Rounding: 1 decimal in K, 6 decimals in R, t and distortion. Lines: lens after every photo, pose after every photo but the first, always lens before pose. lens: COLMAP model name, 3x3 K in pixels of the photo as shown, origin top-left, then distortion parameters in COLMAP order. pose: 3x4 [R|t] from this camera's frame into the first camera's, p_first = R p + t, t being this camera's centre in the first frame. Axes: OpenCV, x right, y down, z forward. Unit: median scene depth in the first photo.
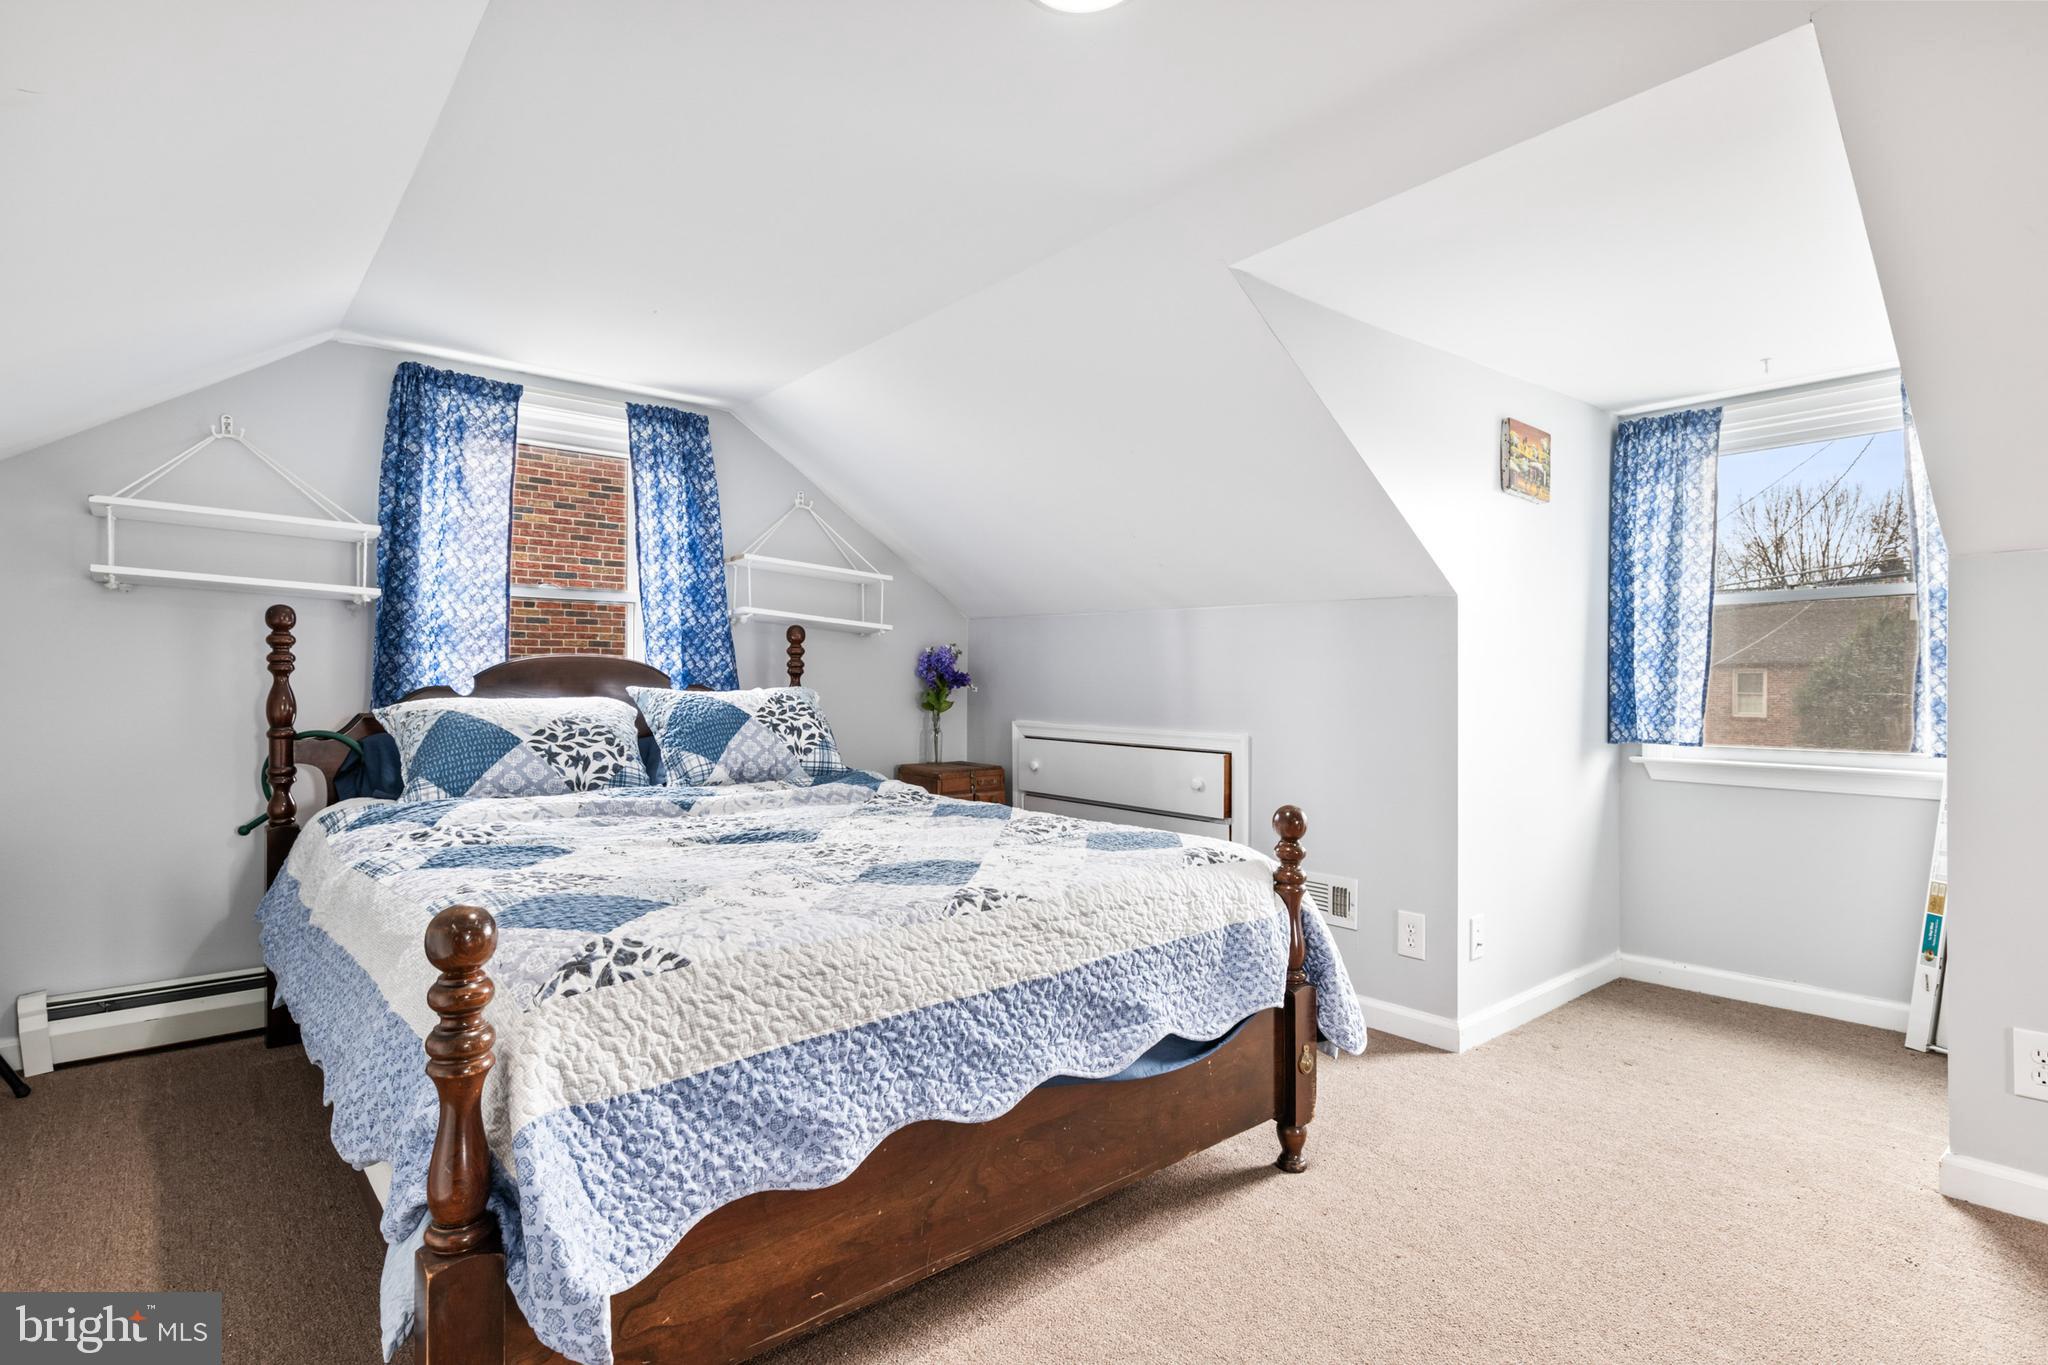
lens RADIAL K [[1019.7, 0, 1027.6], [0, 1019.7, 676.9], [0, 0, 1]] dist [-0.005710, 0.007095]
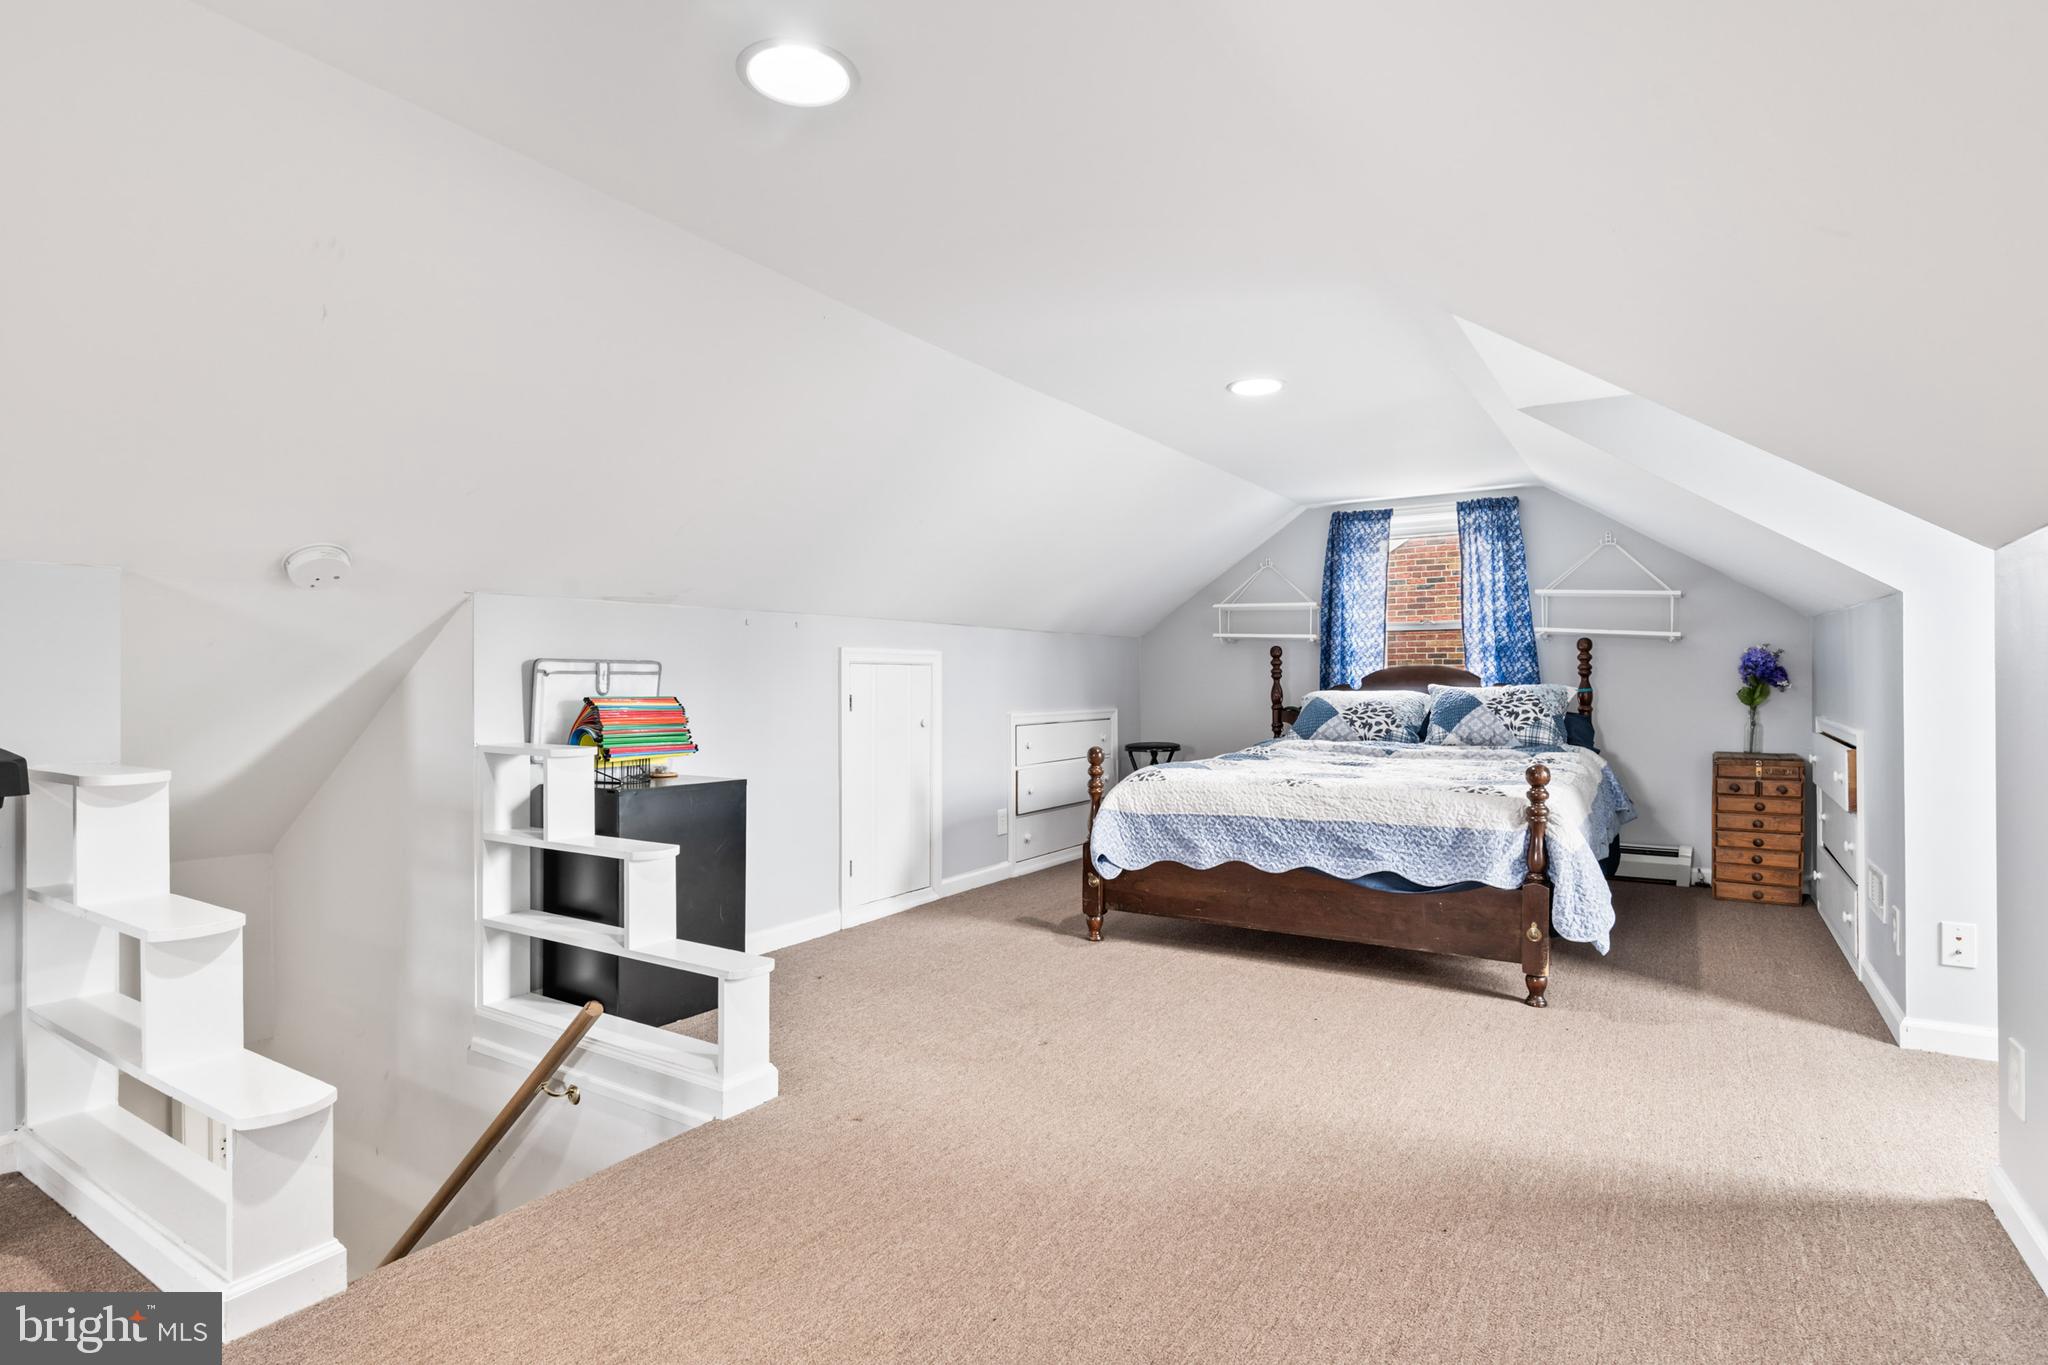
lens RADIAL K [[1023.1, 0, 1025.3], [0, 1023.1, 685.0], [0, 0, 1]] dist [-0.004609, 0.000913]
pose [[0.298444, -0.001846, -0.954425, 1.127286], [0.012645, 0.999918, 0.002020, -0.001293], [0.954343, -0.012672, 0.298443, -0.123425]]
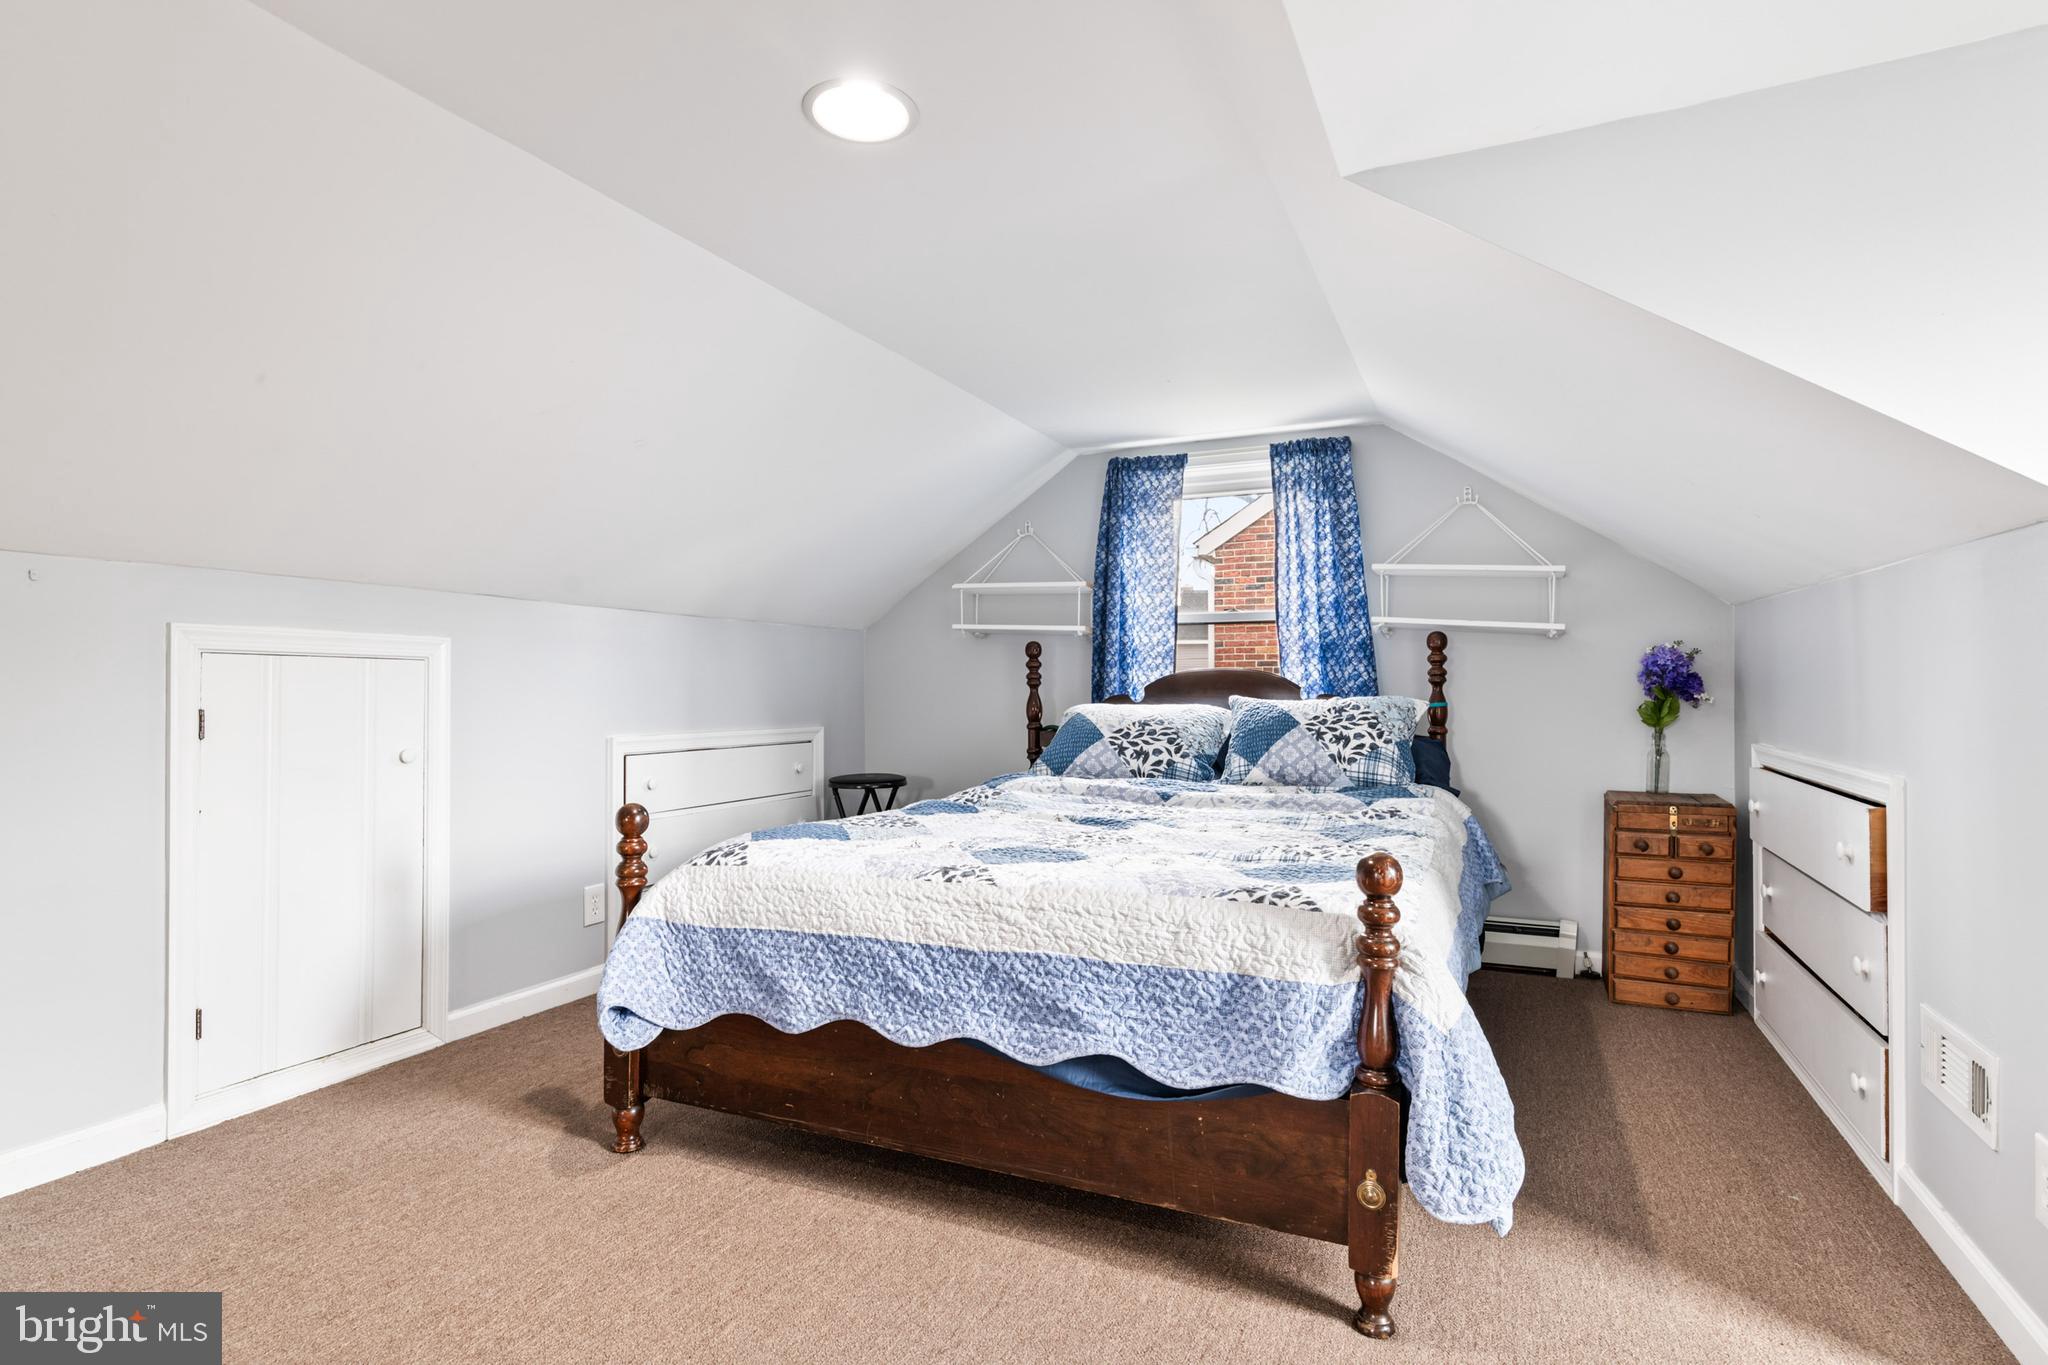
lens RADIAL K [[1023.1, 0, 1025.3], [0, 1023.1, 685.0], [0, 0, 1]] dist [-0.004609, 0.000913]
pose [[0.426569, -0.008548, -0.904414, 0.644062], [0.007130, 0.999956, -0.006088, 0.003304], [0.904427, -0.003852, 0.426612, 0.338098]]
